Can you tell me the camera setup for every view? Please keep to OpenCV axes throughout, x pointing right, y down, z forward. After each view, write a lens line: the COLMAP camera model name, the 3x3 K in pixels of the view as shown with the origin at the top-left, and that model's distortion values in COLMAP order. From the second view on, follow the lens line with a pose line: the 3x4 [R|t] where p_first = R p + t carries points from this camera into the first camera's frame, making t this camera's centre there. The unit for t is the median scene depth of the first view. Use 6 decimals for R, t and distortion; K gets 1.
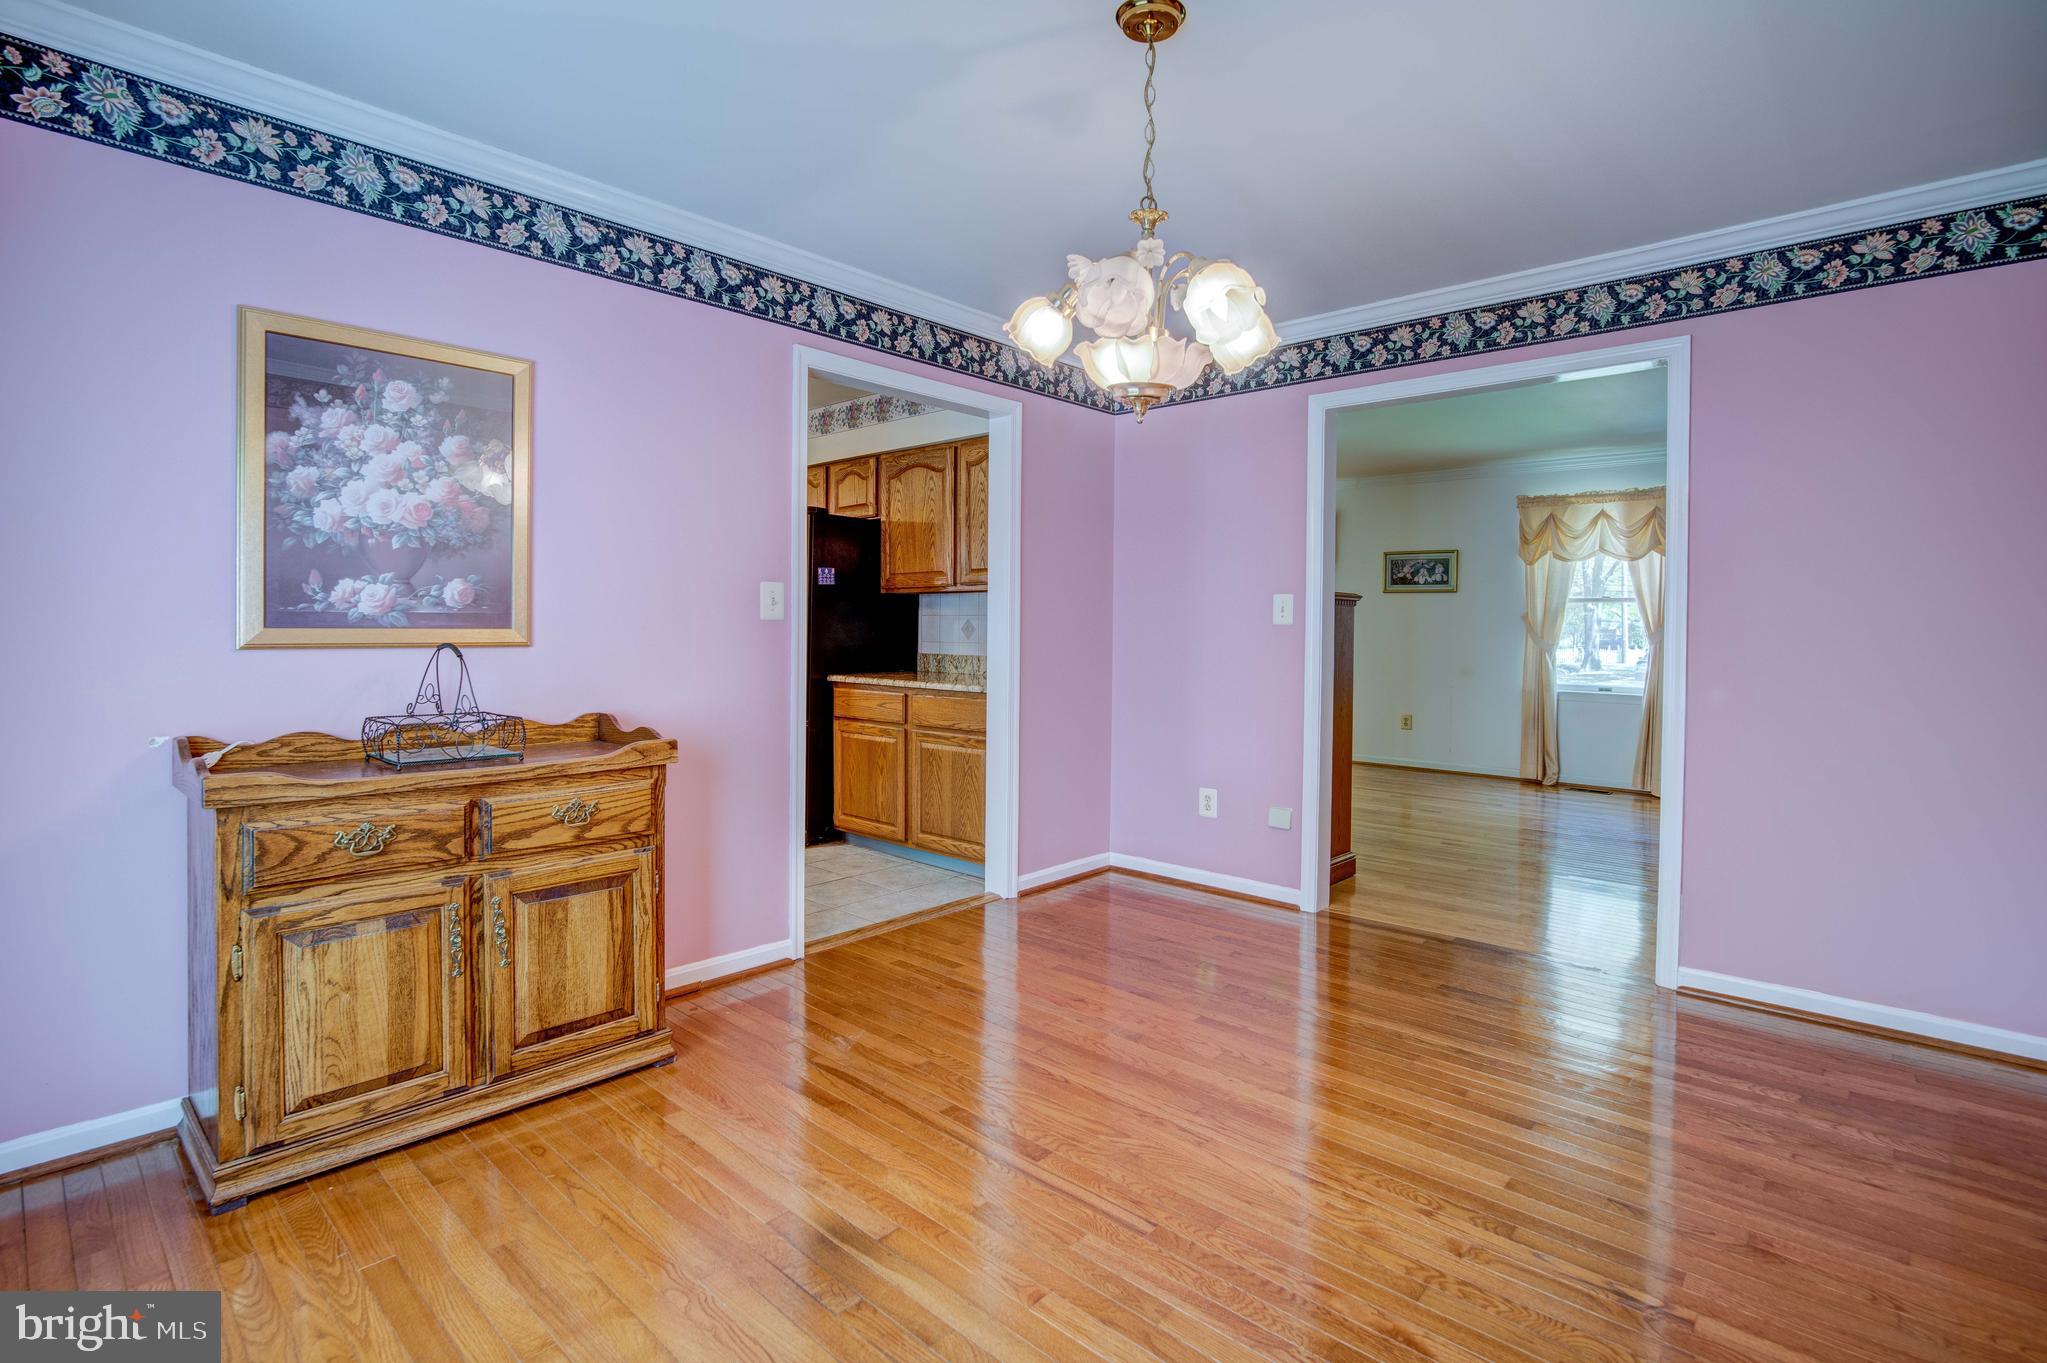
lens RADIAL K [[966.5, 0, 1021.7], [0, 966.5, 646.2], [0, 0, 1]] dist [-0.034429, 0.007123]
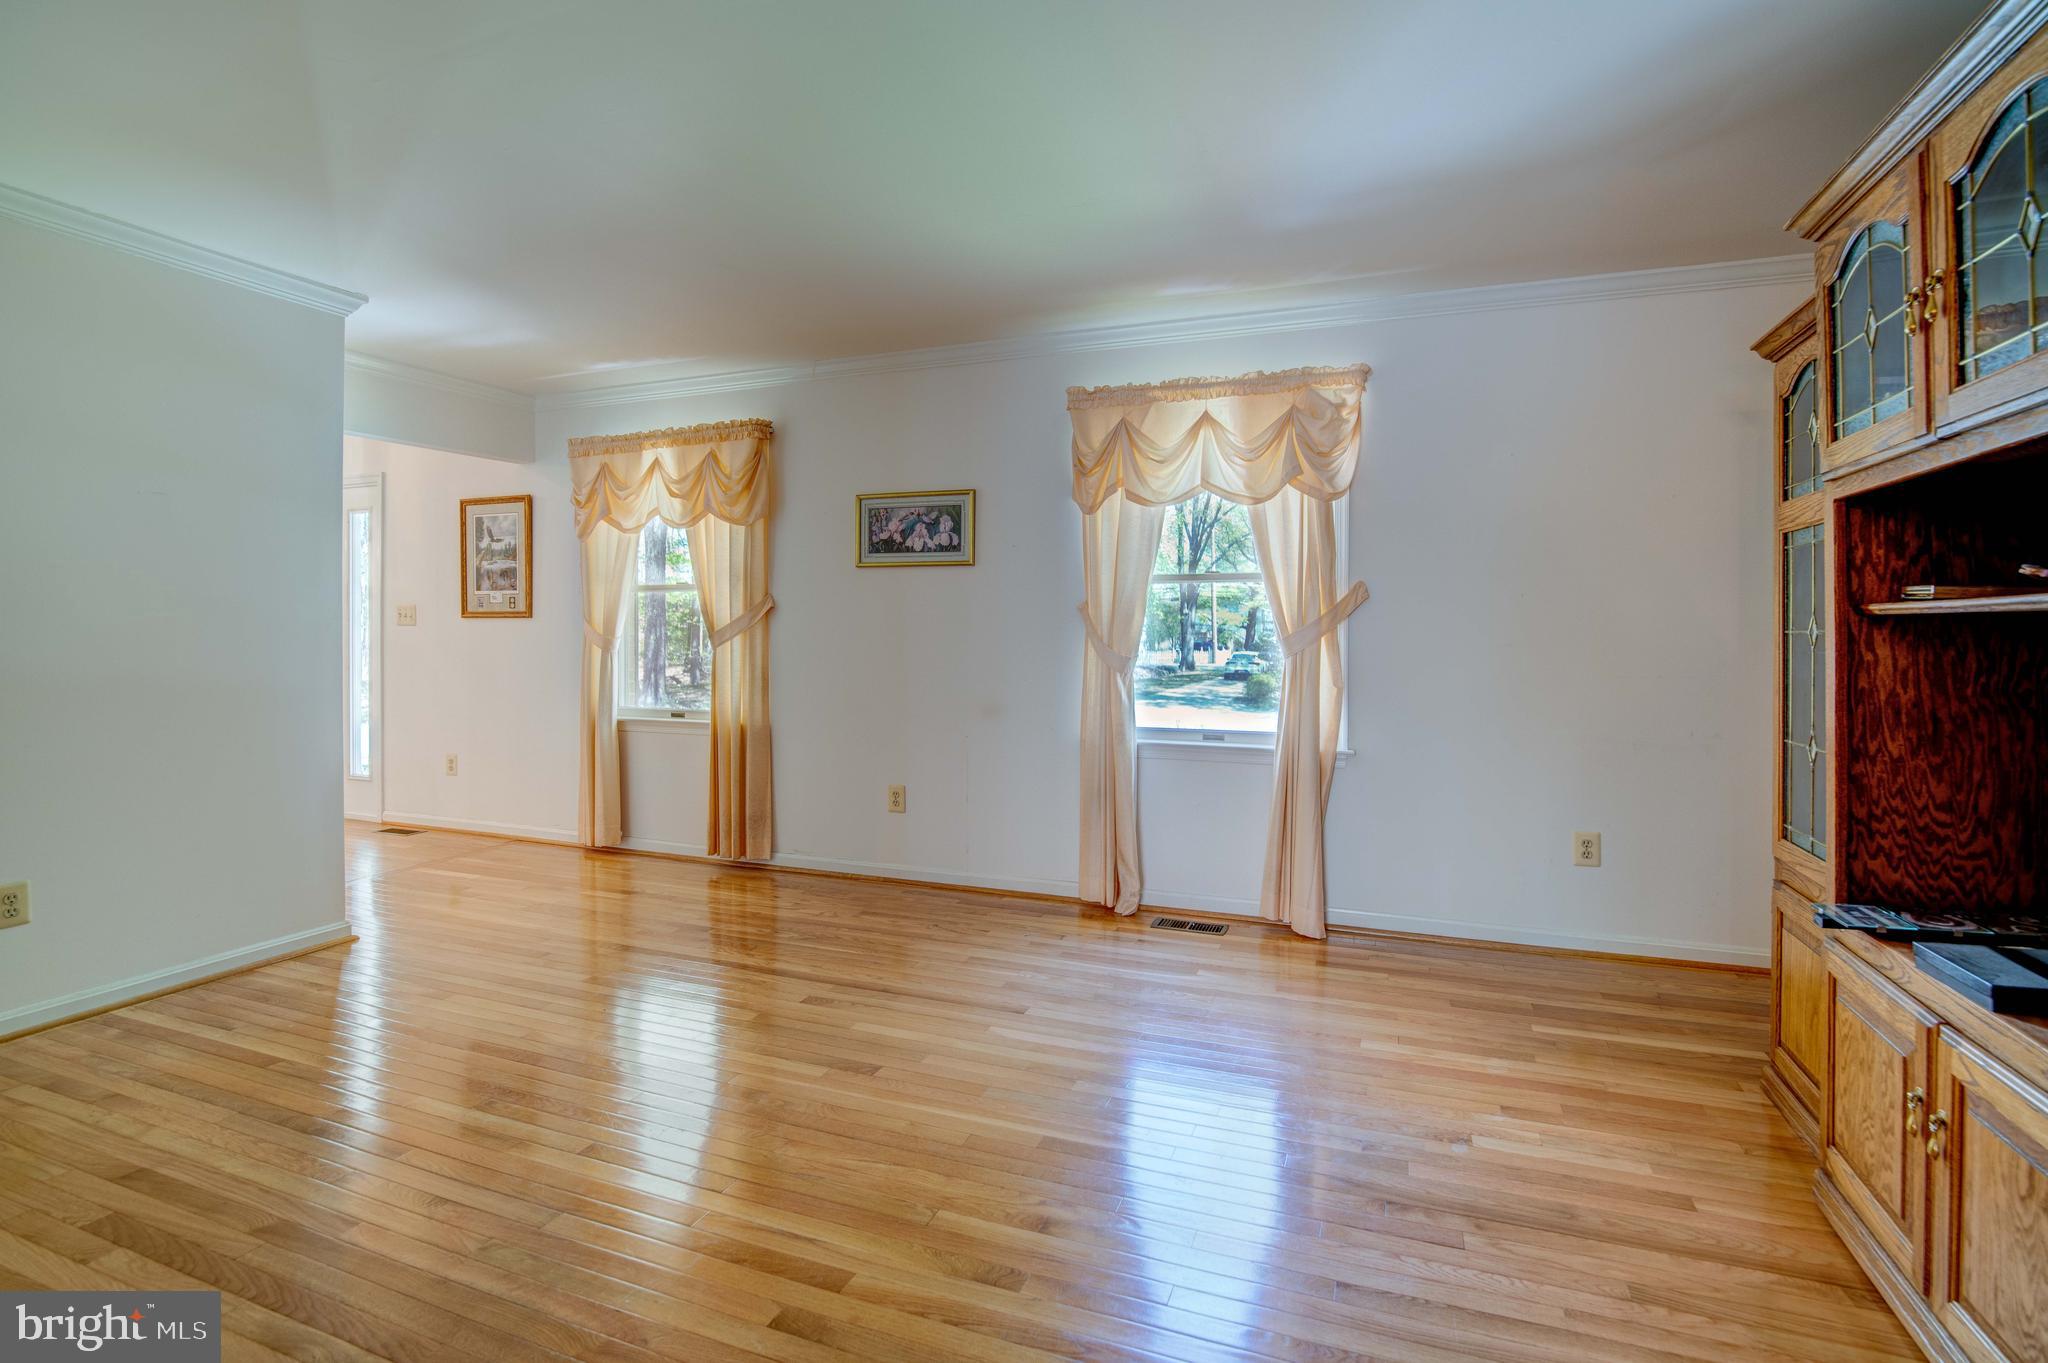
lens RADIAL K [[967.9, 0, 1025.9], [0, 967.9, 646.4], [0, 0, 1]] dist [-0.028820, 0.005920]
pose [[0.931115, -0.010671, 0.364570, 0.296367], [0.012755, 0.999913, -0.003307, -0.007734], [-0.364503, 0.007730, 0.931170, 0.501503]]
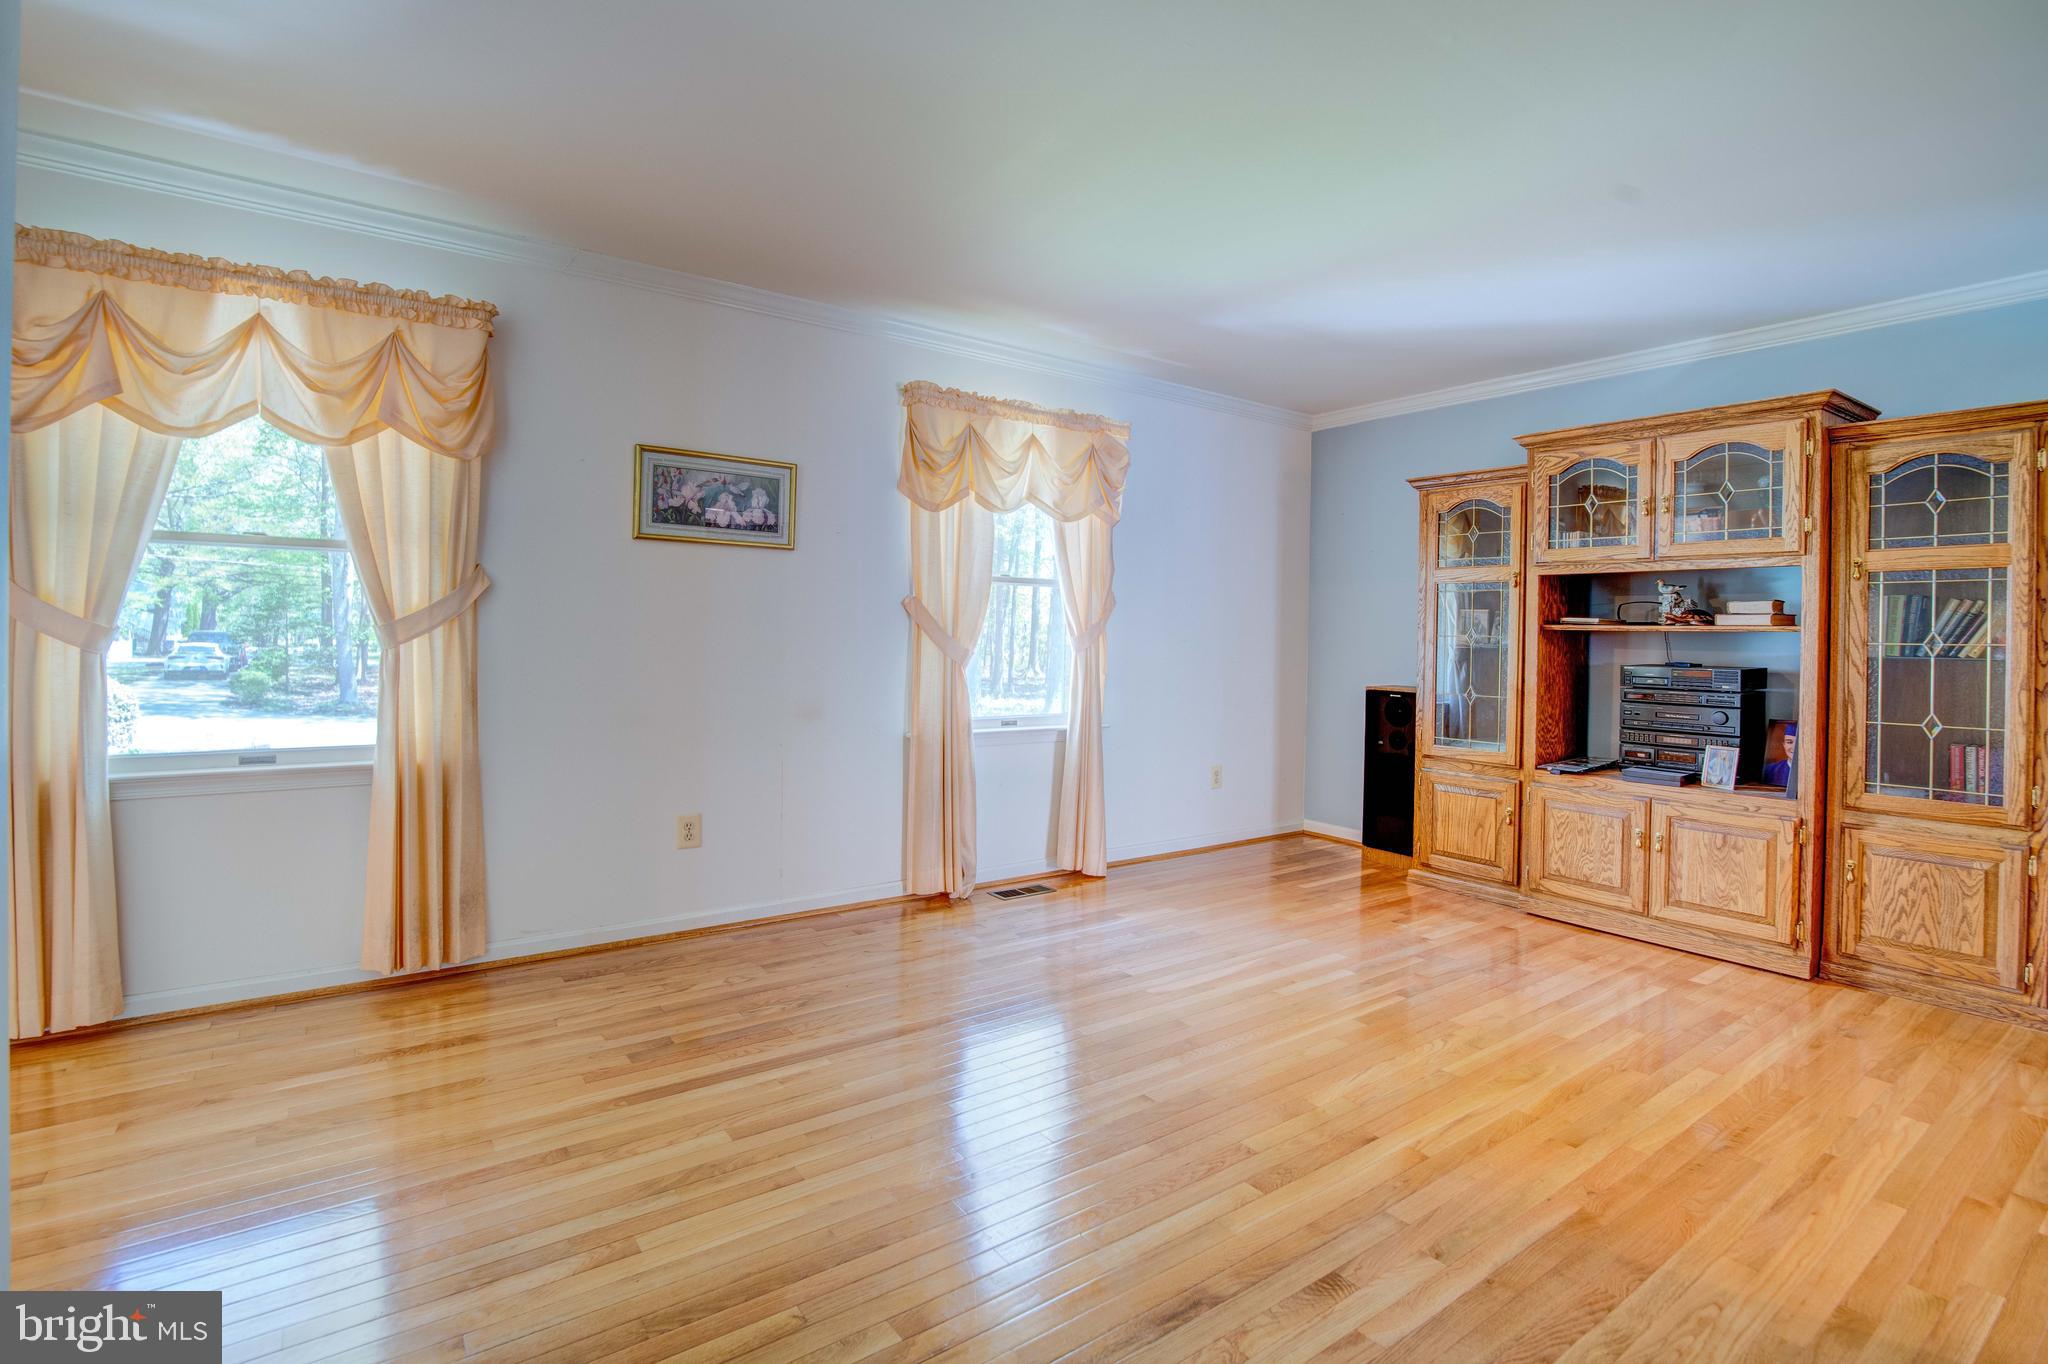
lens RADIAL K [[967.9, 0, 1025.9], [0, 967.9, 646.9], [0, 0, 1]] dist [-0.028820, 0.005920]
pose [[0.203465, -0.019667, 0.978885, -0.007257], [0.007012, 0.999802, 0.018630, -0.016318], [-0.979057, 0.003073, 0.203563, 0.839529]]
